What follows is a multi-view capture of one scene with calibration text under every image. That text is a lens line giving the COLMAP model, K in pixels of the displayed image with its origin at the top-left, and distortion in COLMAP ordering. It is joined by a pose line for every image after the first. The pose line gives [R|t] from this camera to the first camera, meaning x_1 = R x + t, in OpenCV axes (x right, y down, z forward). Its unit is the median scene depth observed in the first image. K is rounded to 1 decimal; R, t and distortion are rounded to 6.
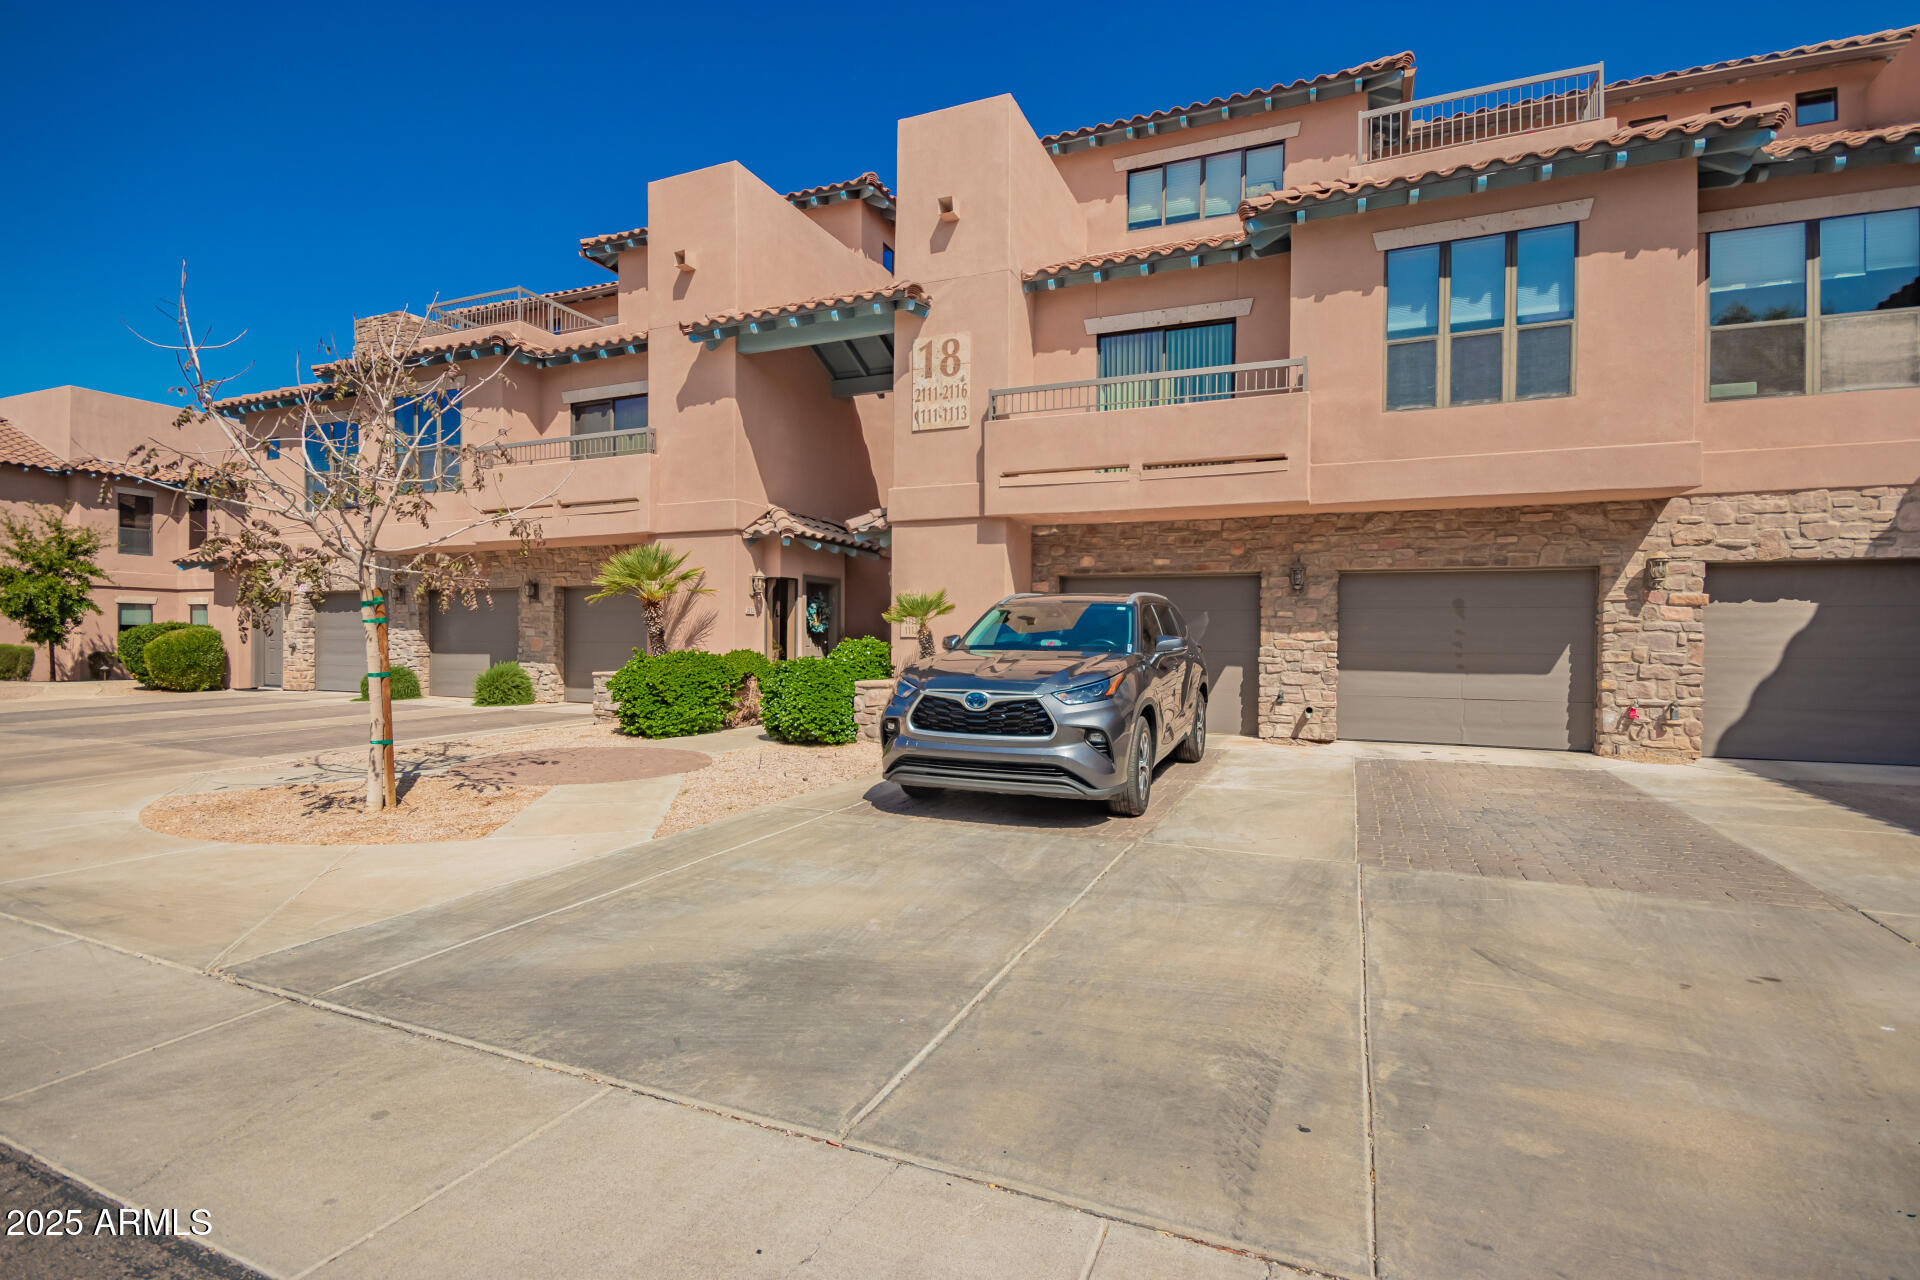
lens RADIAL K [[887.2, 0, 948.6], [0, 887.2, 644.2], [0, 0, 1]] dist [-0.000156, -0.001124]
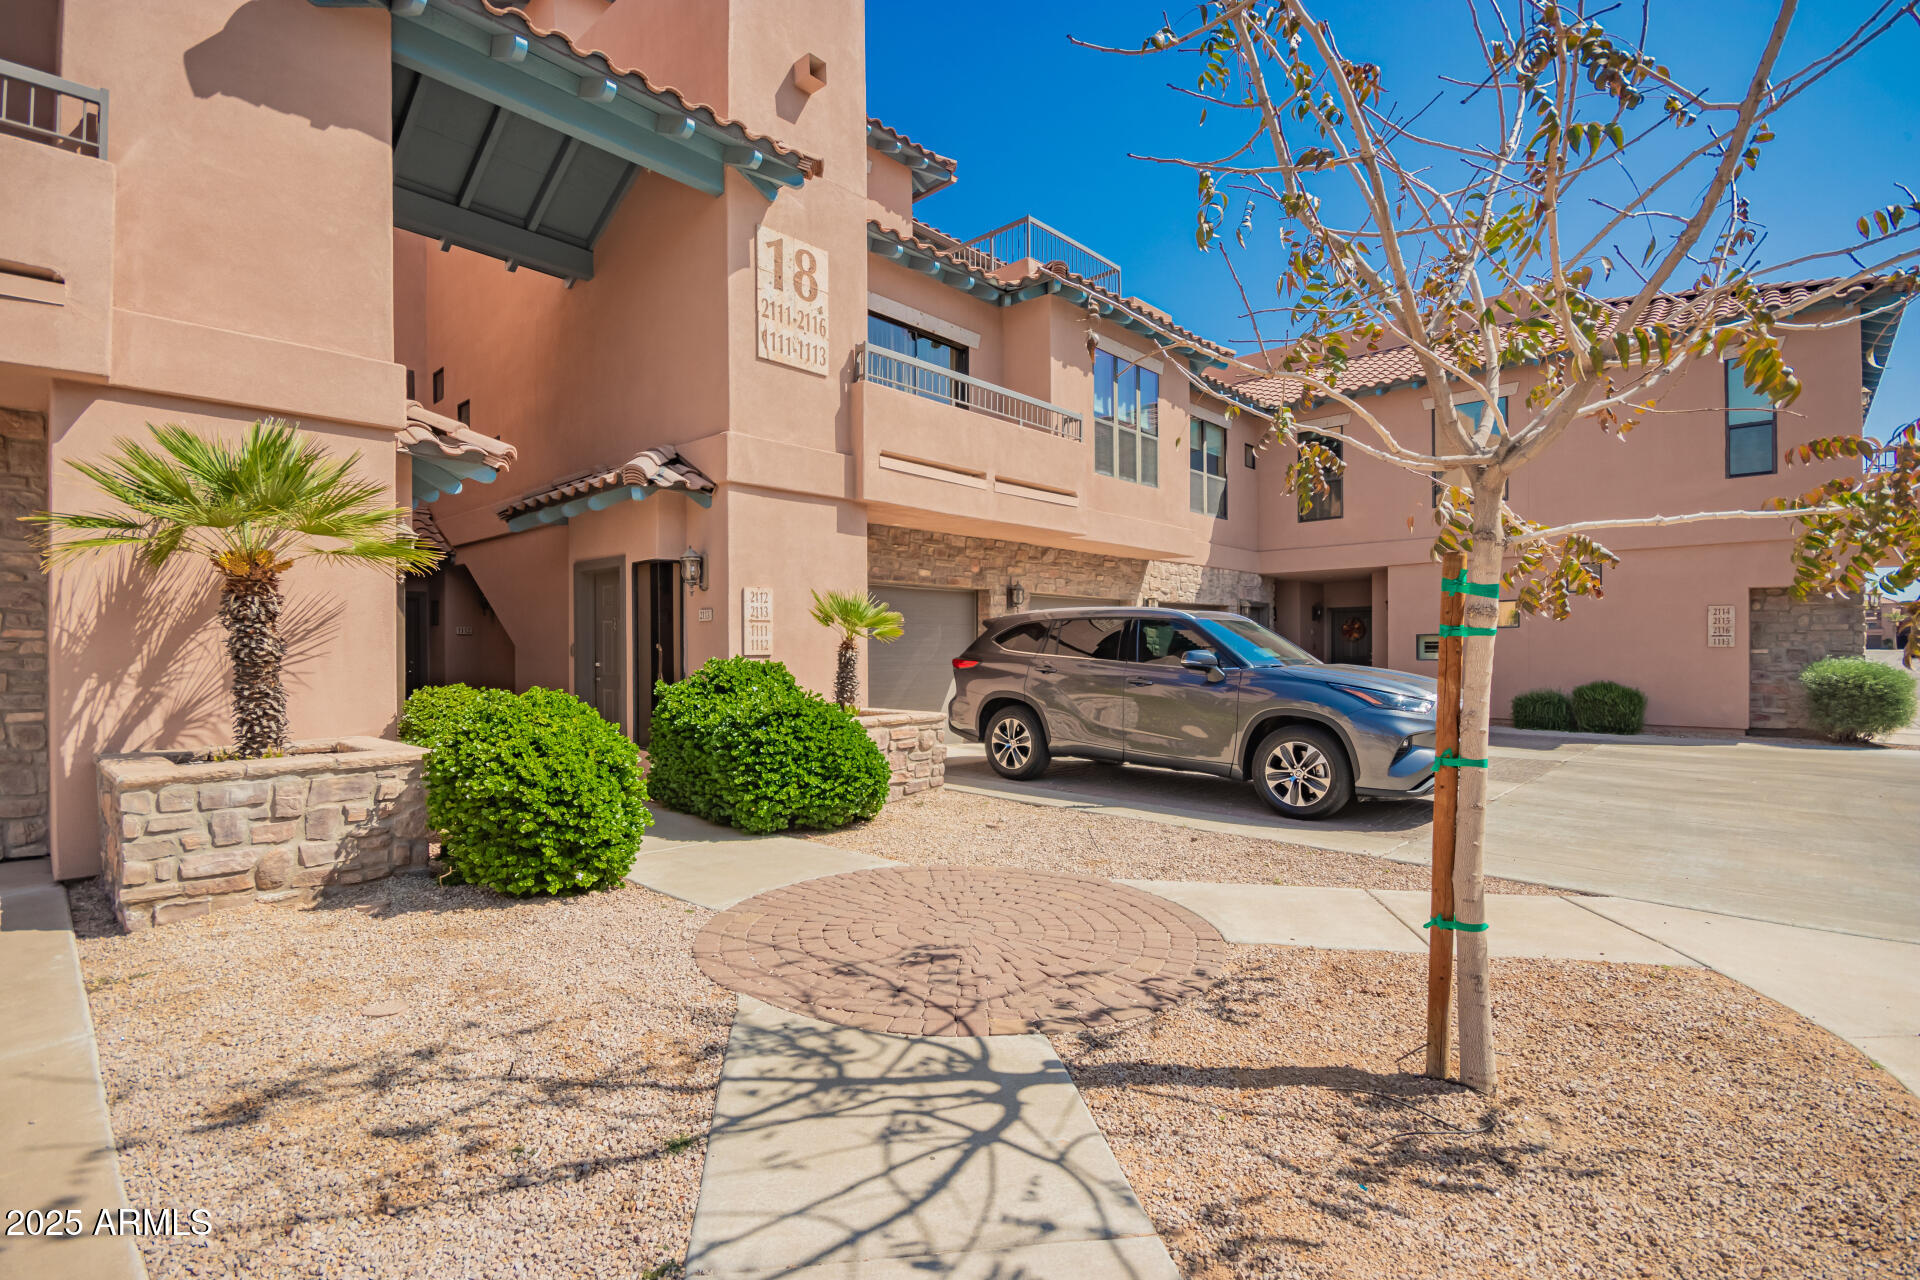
lens RADIAL K [[887.2, 0, 953.0], [0, 887.2, 634.9], [0, 0, 1]] dist [-0.000156, -0.001124]
pose [[0.331547, 0.003218, 0.943433, -0.664575], [0.011785, 0.999902, -0.007552, -0.017914], [-0.943365, 0.013622, 0.331477, 0.657766]]
